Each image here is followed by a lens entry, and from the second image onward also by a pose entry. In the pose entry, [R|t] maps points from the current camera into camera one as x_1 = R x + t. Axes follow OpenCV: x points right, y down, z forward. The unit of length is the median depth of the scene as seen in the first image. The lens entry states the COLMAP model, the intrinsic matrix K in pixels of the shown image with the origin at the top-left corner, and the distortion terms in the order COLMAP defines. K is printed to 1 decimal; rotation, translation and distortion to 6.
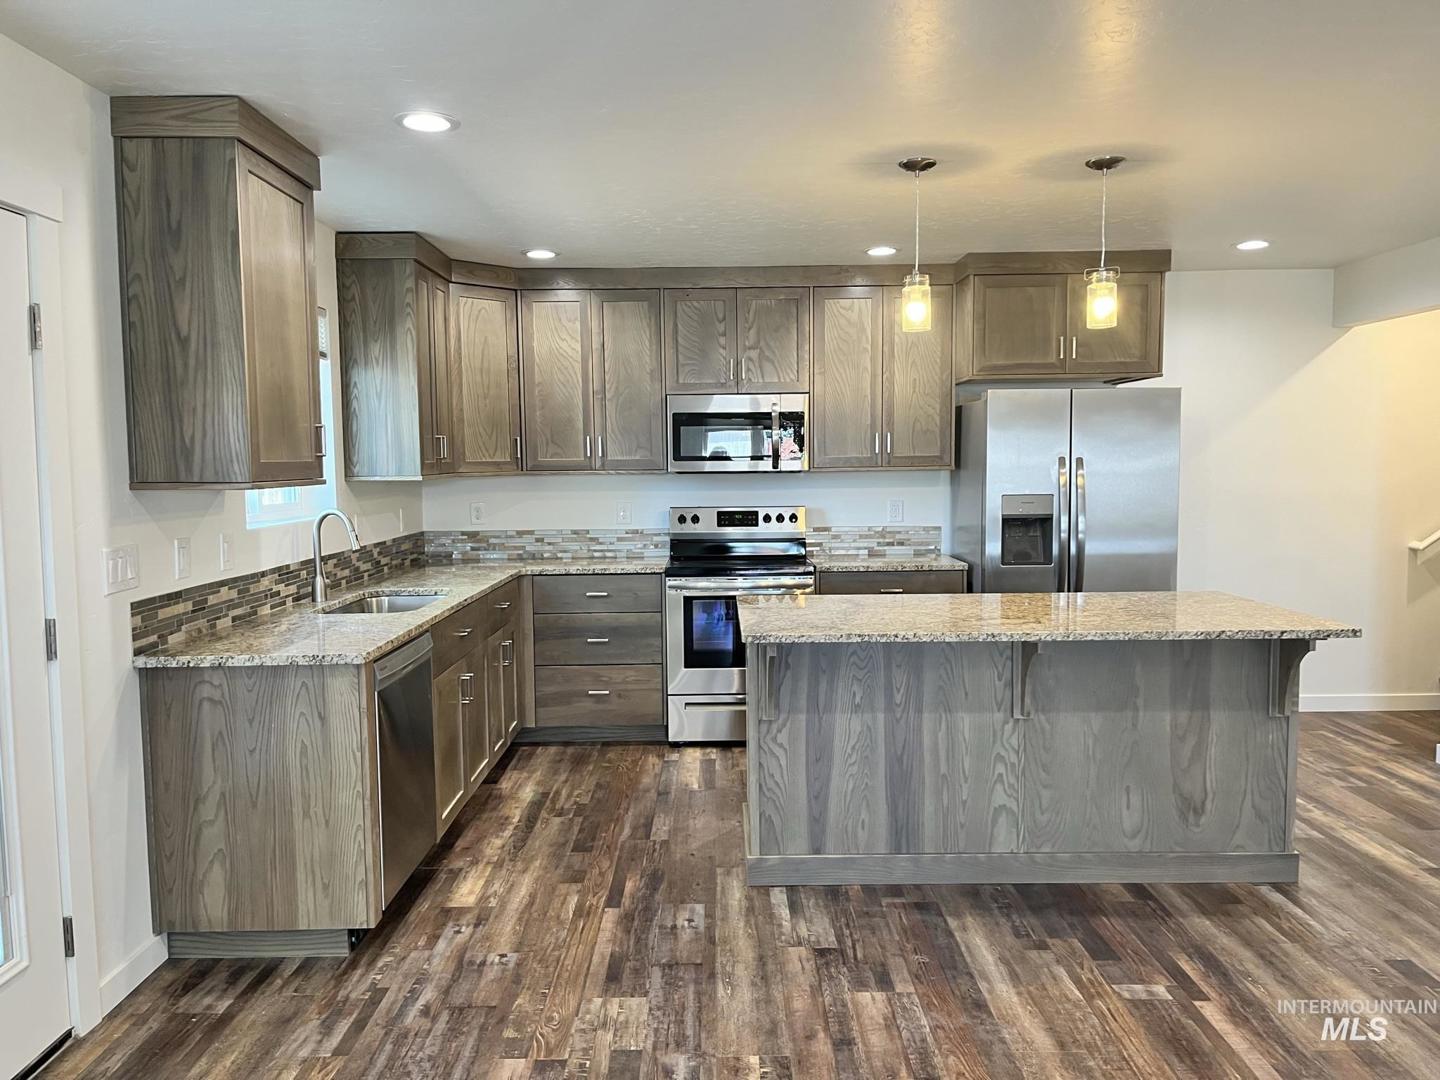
lens RADIAL K [[1093.8, 0, 712.5], [0, 1093.8, 544.7], [0, 0, 1]] dist [0.057292, -0.087390]
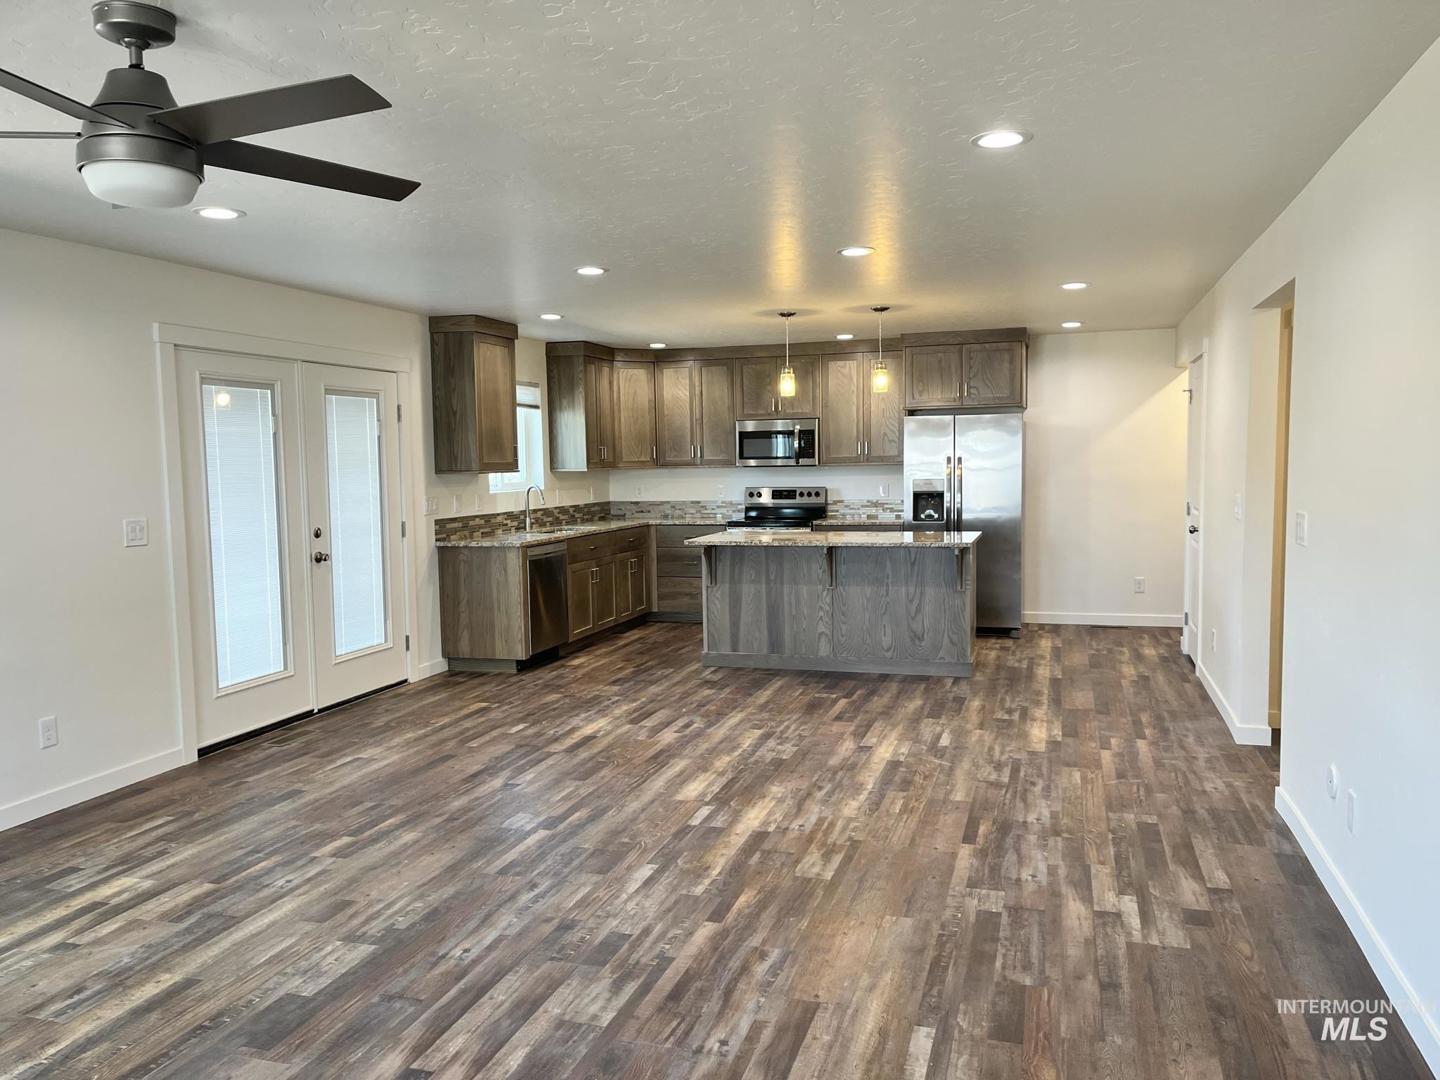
lens RADIAL K [[1093.8, 0, 725.9], [0, 1093.8, 543.7], [0, 0, 1]] dist [0.057292, -0.087390]
pose [[0.957005, 0.018057, -0.289508, 0.670190], [-0.016924, 0.999836, 0.006417, 0.066096], [0.289577, -0.001241, 0.957154, -0.963396]]
